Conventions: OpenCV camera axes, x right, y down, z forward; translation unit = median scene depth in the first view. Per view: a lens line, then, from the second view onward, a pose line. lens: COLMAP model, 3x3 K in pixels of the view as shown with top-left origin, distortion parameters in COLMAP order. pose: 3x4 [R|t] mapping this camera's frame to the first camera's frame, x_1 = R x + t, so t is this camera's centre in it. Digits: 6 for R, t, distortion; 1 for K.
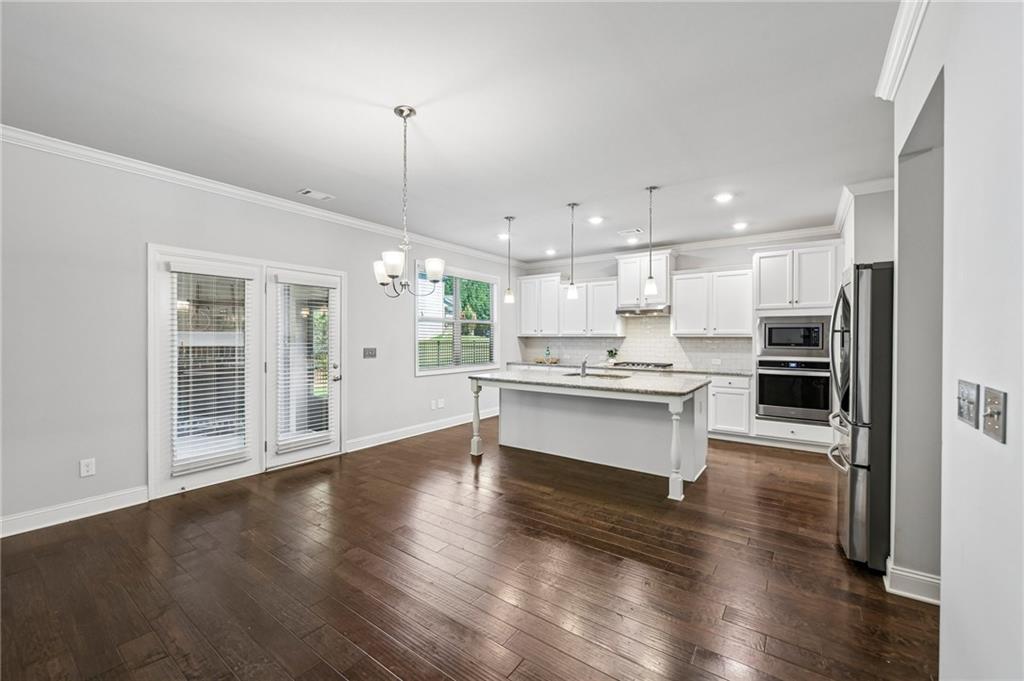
lens RADIAL K [[415.9, 0, 508.3], [0, 415.9, 339.6], [0, 0, 1]] dist [-0.007602, -0.000497]
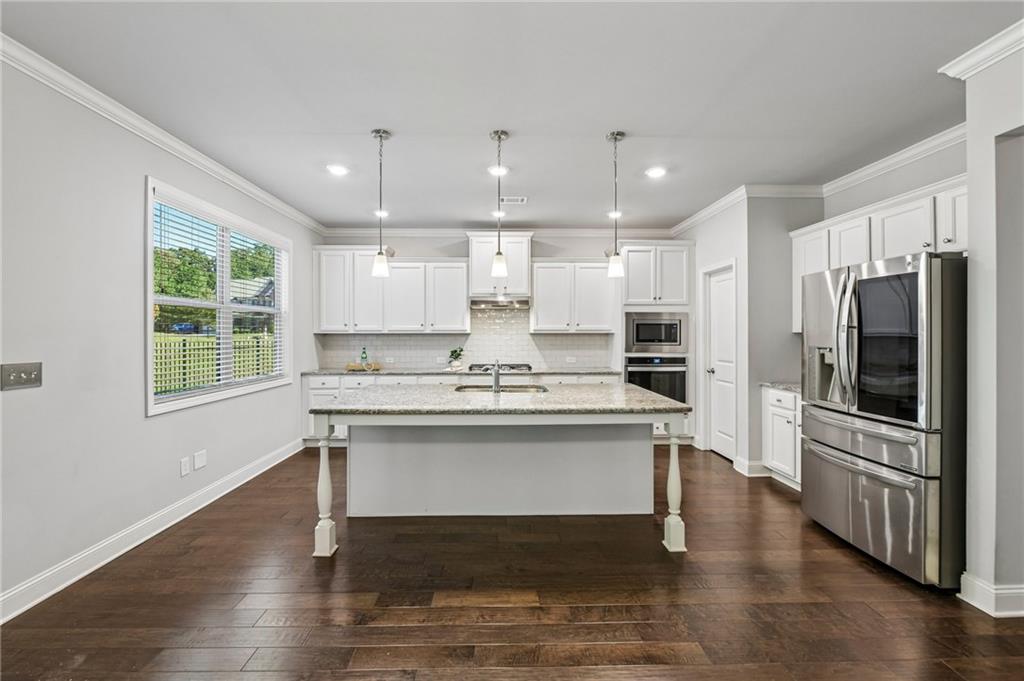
lens RADIAL K [[415.9, 0, 510.6], [0, 415.9, 332.9], [0, 0, 1]] dist [-0.007602, -0.000497]
pose [[0.794540, -0.002513, 0.607206, -0.169968], [0.006406, 0.999970, -0.004244, -0.004006], [-0.607178, 0.007262, 0.794533, 0.342173]]
